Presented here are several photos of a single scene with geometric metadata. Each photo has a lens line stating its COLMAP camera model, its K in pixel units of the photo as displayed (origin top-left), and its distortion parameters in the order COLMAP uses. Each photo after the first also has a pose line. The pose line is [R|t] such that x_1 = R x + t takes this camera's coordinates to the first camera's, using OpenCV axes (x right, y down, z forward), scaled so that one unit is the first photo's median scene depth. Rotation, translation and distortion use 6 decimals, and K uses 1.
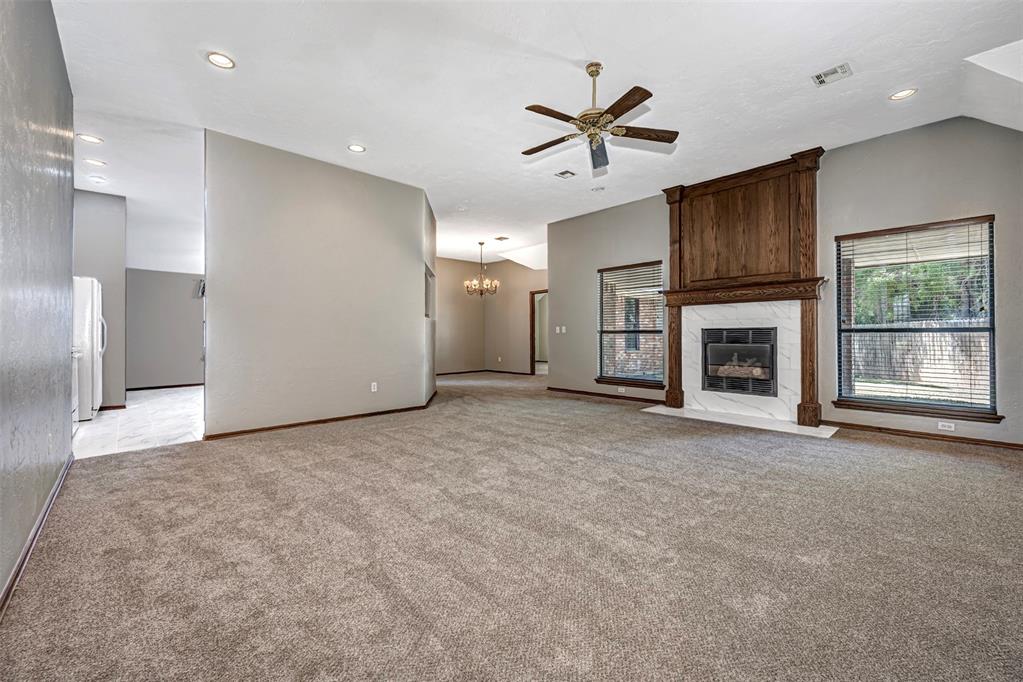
lens RADIAL K [[400.6, 0, 511.5], [0, 400.6, 341.0], [0, 0, 1]] dist [0.000204, -0.000148]
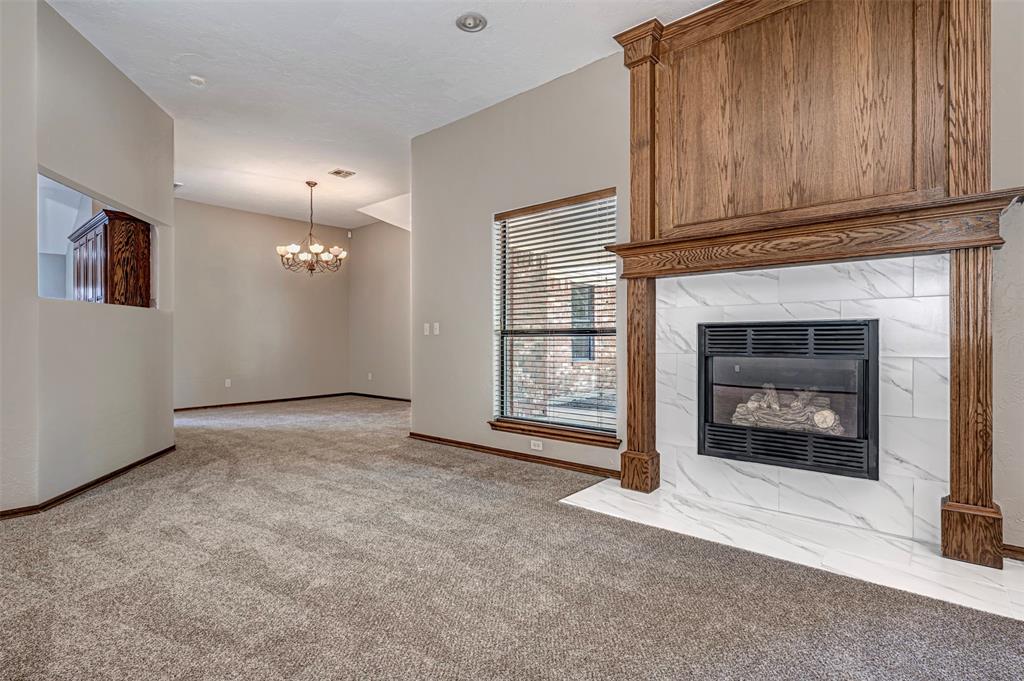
lens RADIAL K [[308.6, 0, 511.1], [0, 308.6, 346.0], [0, 0, 1]] dist [0.000323, -0.000013]
pose [[0.999249, 0.000659, -0.038746, 0.266877], [-0.000466, 0.999987, 0.004989, -0.007304], [0.038748, -0.004968, 0.999237, 0.624568]]
